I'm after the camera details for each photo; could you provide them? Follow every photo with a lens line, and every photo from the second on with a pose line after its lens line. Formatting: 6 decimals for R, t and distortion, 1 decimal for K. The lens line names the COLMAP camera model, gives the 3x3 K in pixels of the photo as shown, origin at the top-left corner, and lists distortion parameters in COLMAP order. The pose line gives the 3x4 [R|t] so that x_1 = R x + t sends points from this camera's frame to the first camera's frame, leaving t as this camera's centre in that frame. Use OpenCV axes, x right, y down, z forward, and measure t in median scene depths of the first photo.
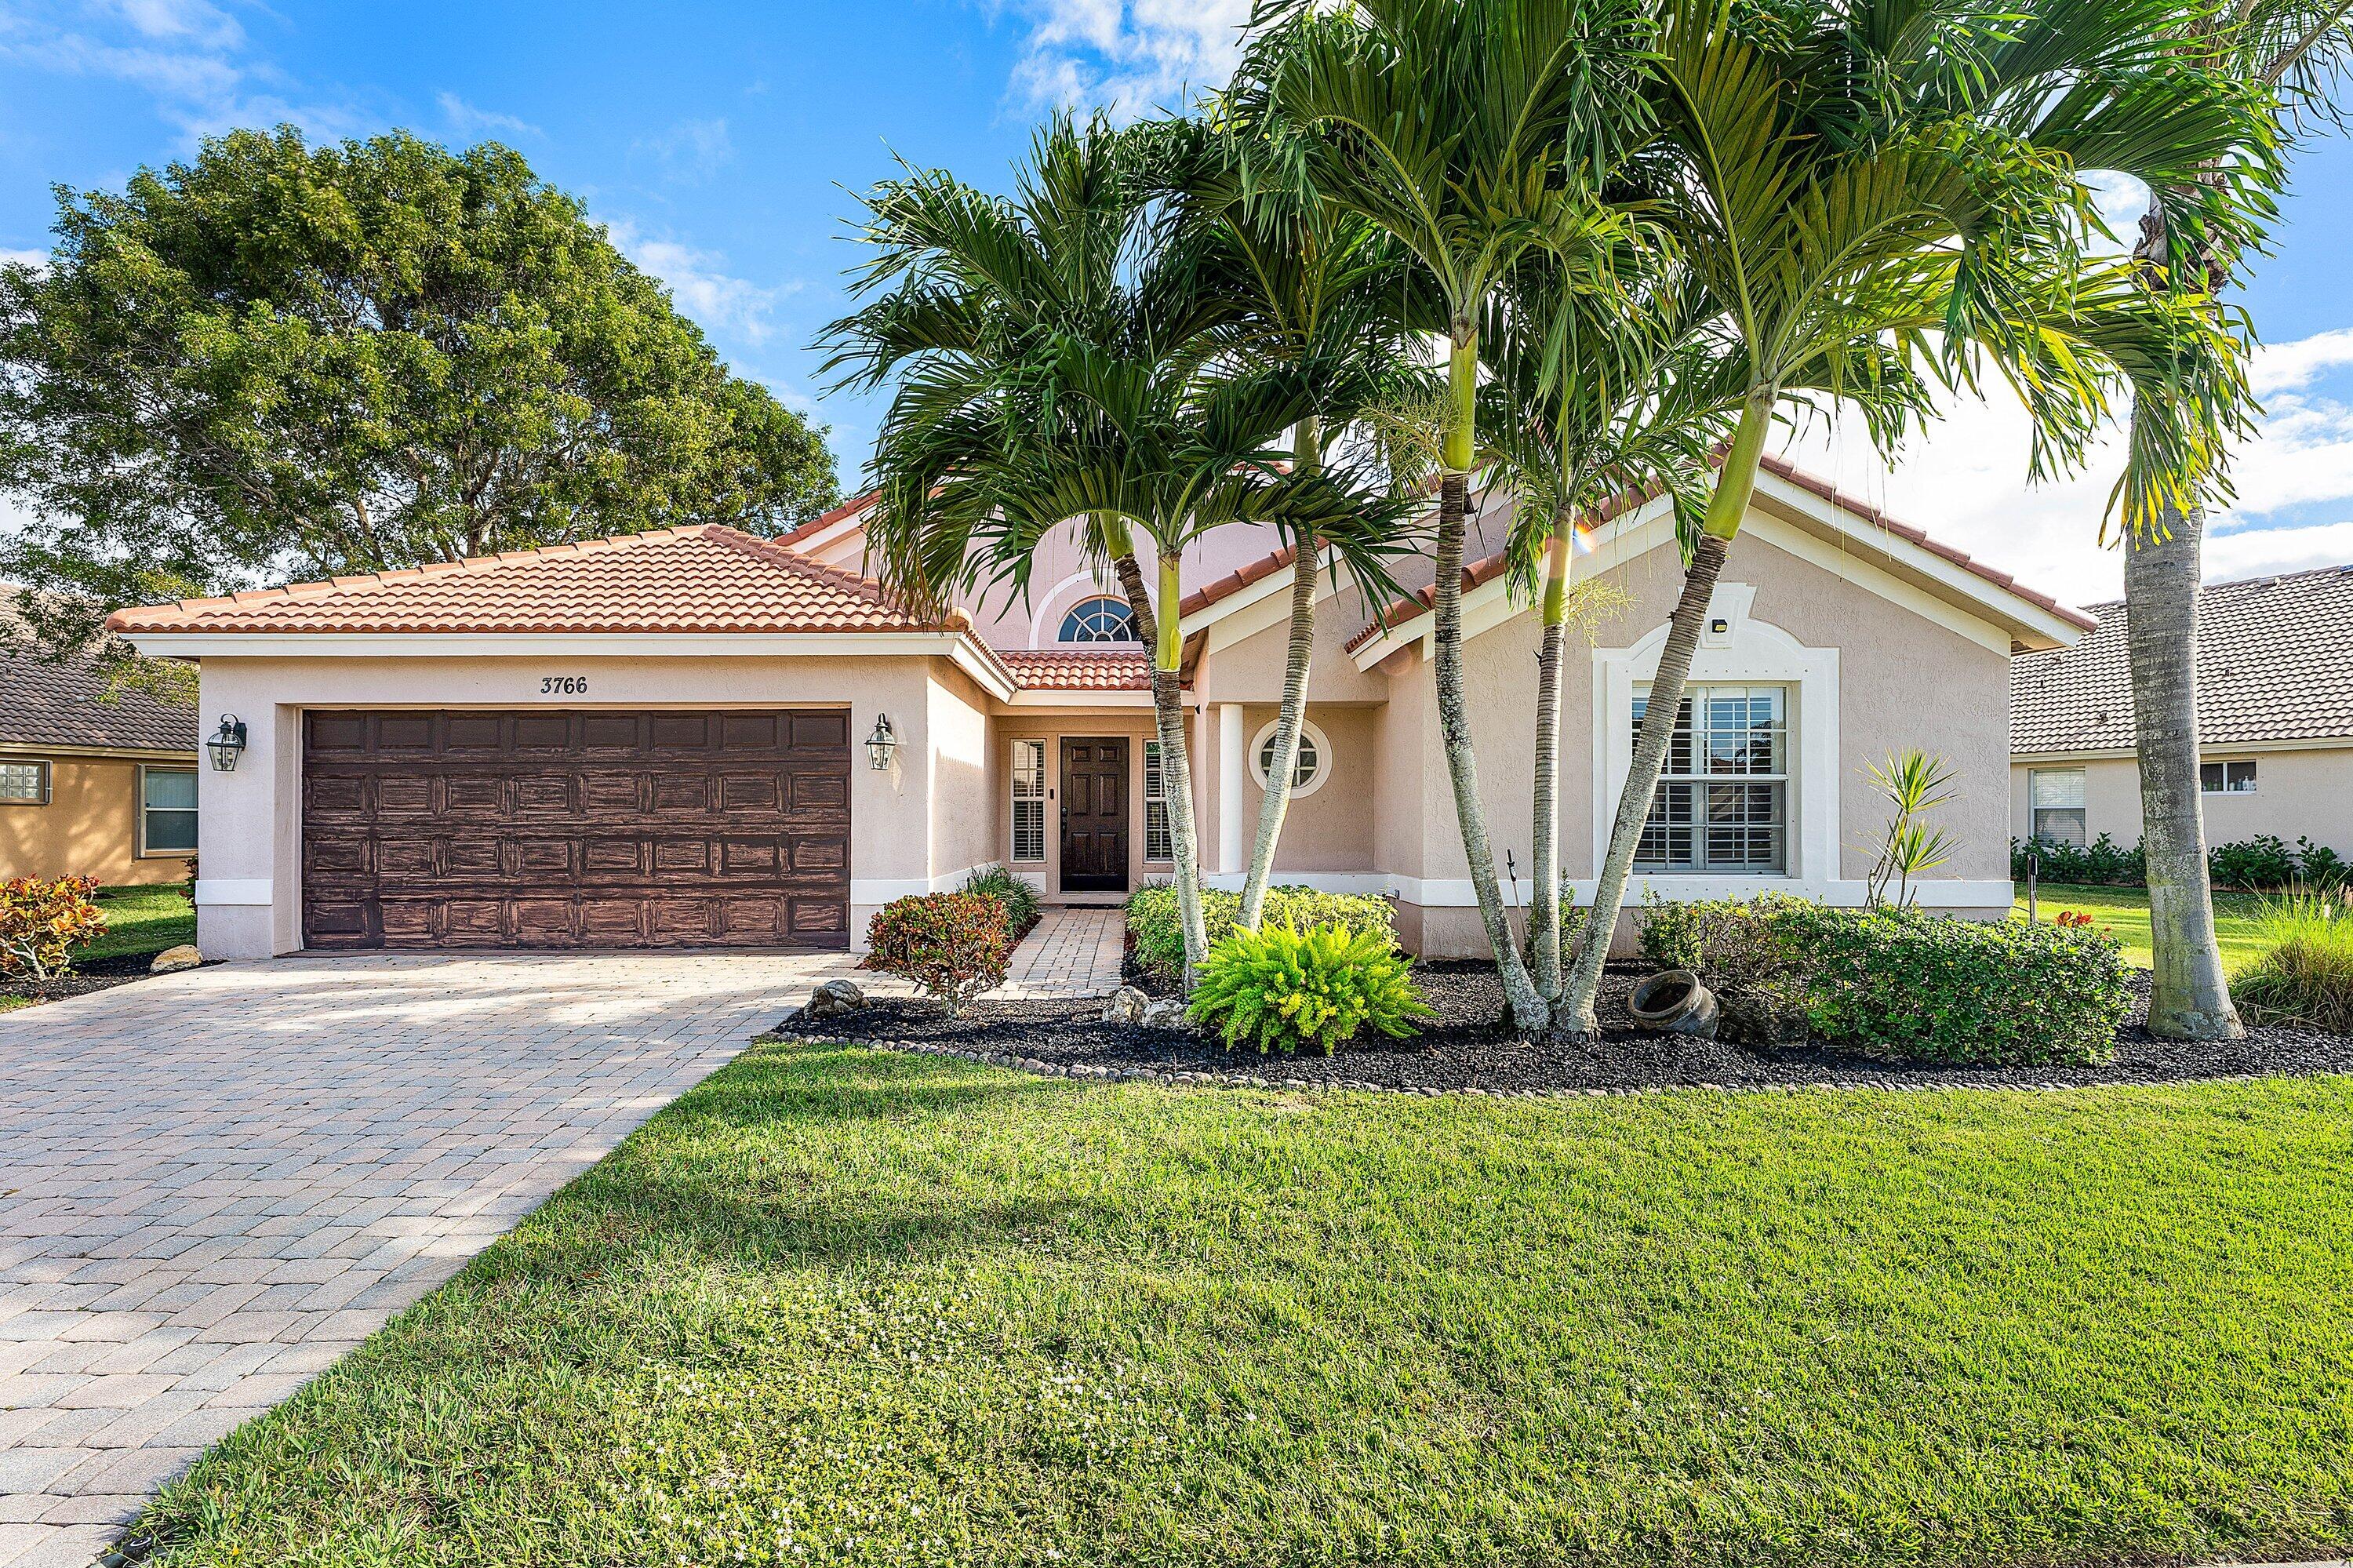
lens RADIAL K [[958.5, 0, 1181.2], [0, 958.5, 756.0], [0, 0, 1]] dist [-0.001547, -0.000200]
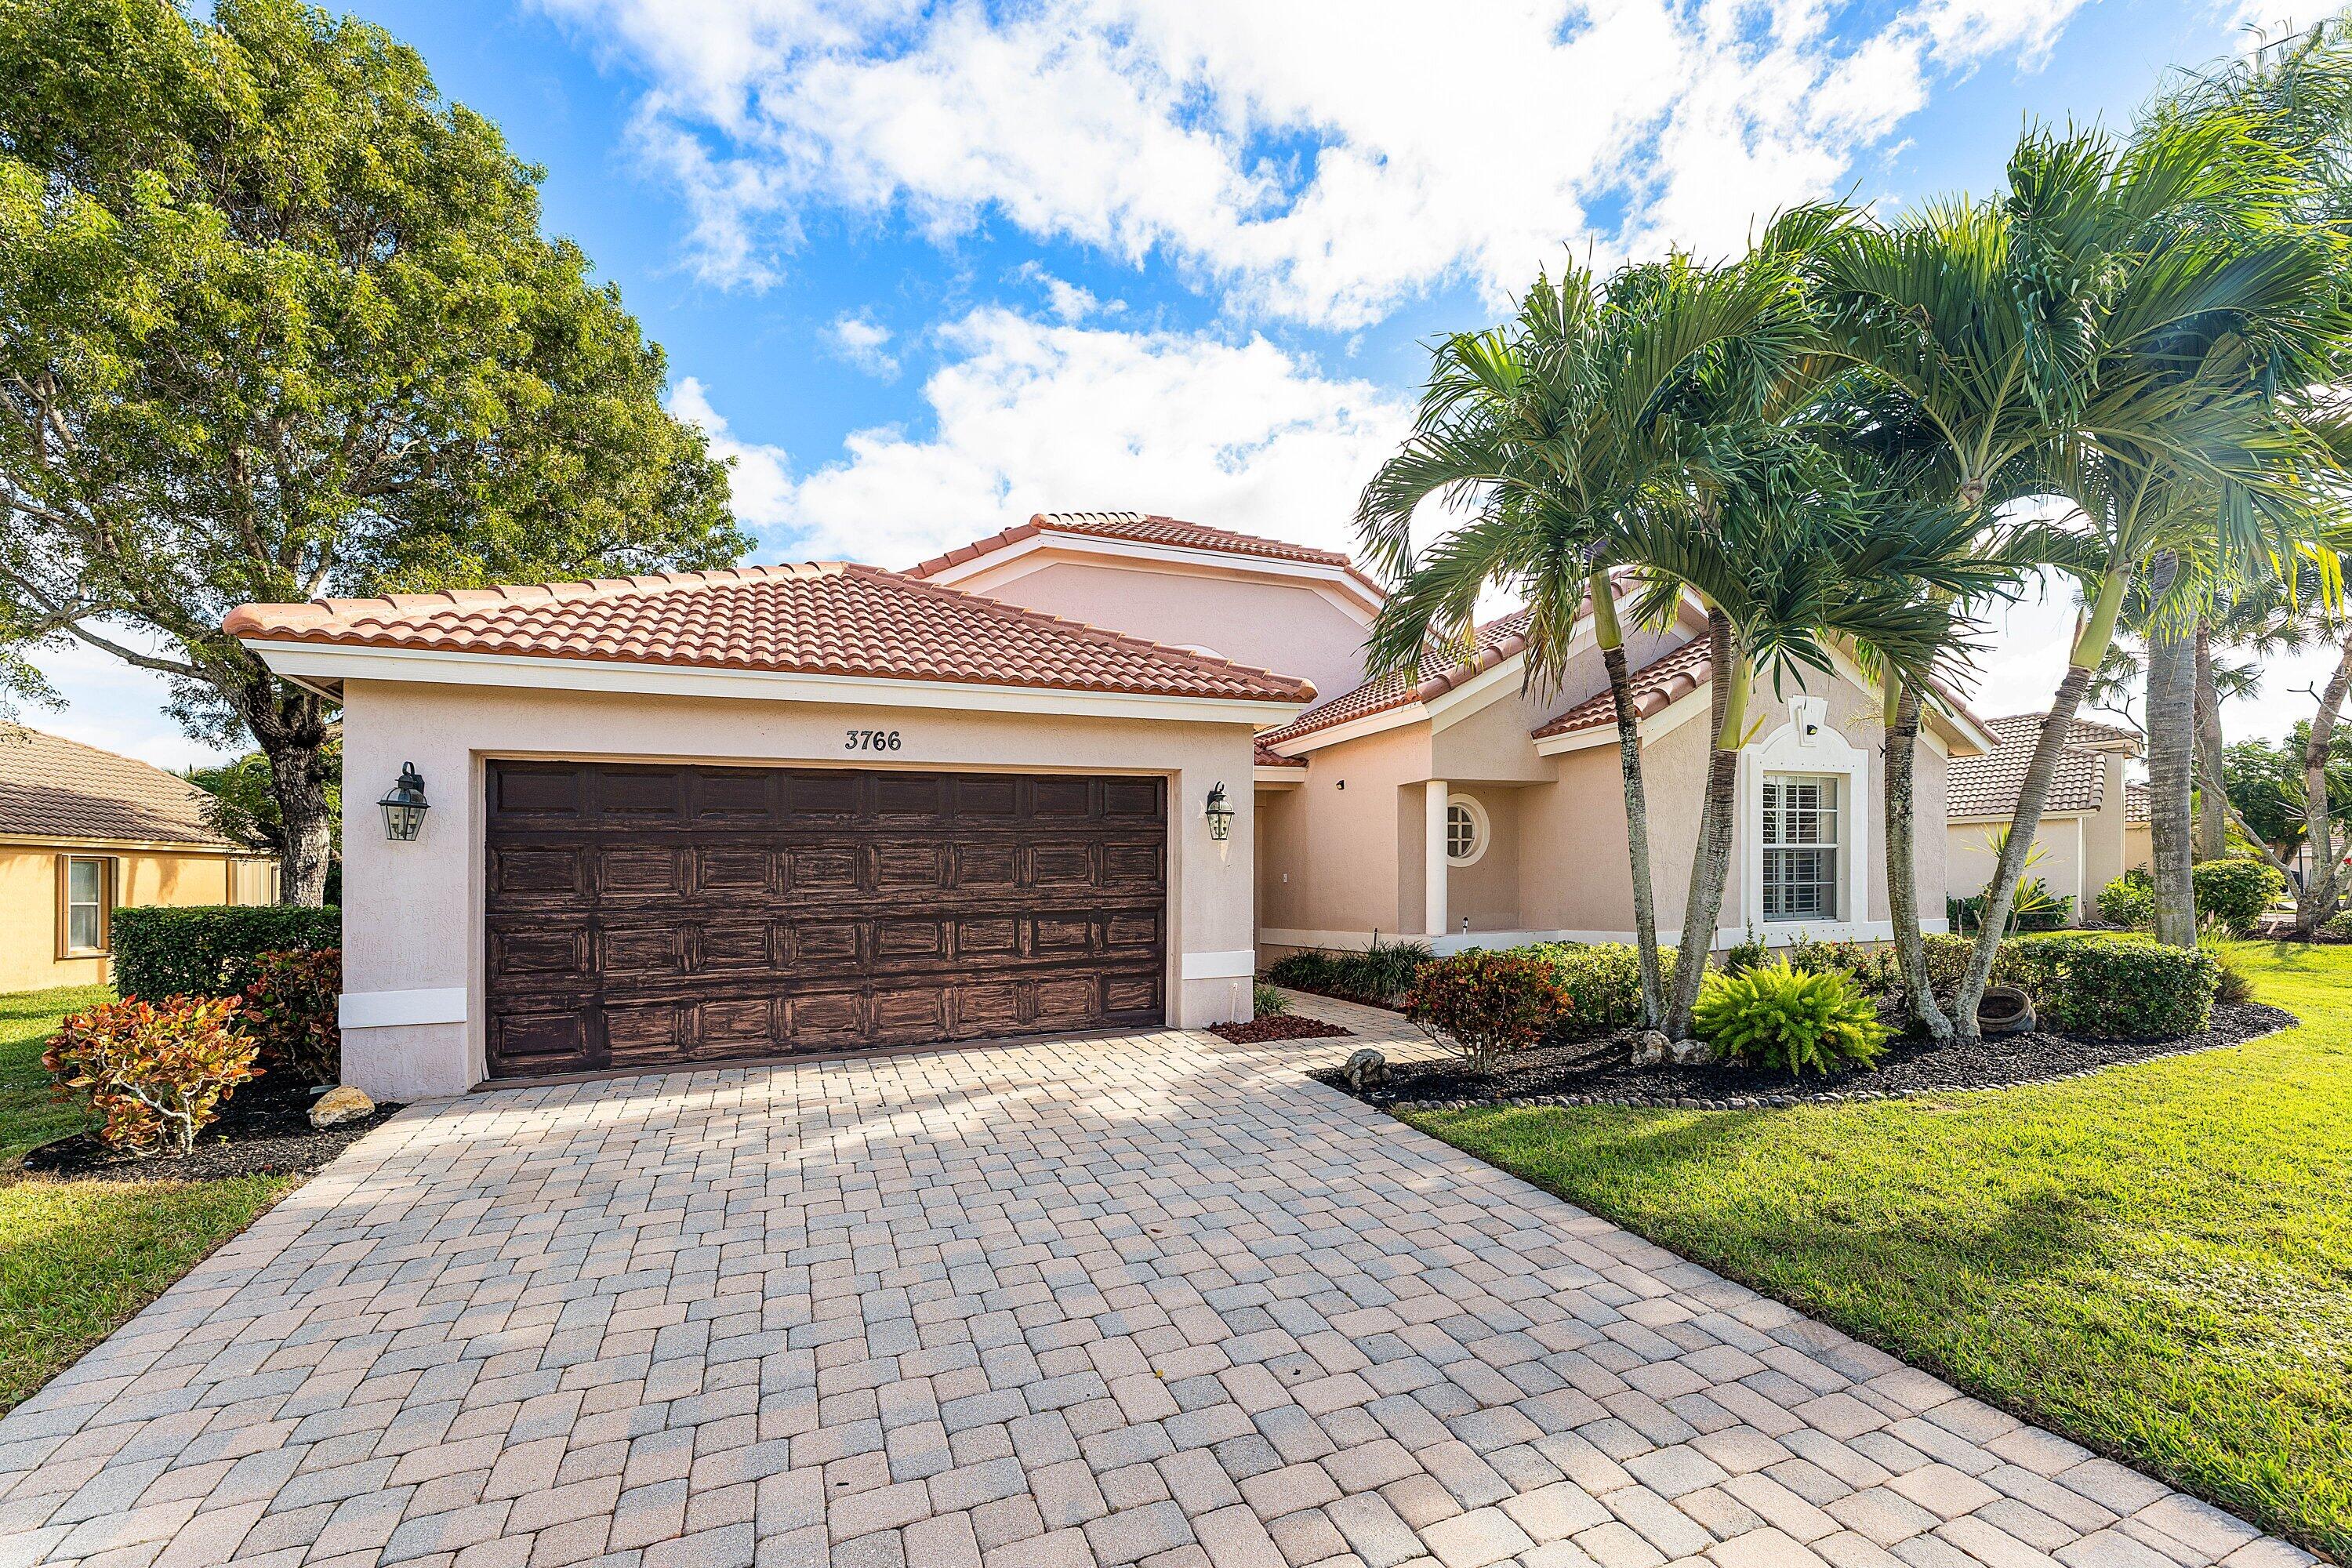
lens RADIAL K [[914.7, 0, 1169.7], [0, 914.7, 841.8], [0, 0, 1]] dist [0.002106, -0.000100]
pose [[0.934028, 0.000324, 0.357200, -0.670977], [-0.002650, 0.999978, 0.006024, 0.010574], [-0.357191, -0.006573, 0.934008, 0.141723]]
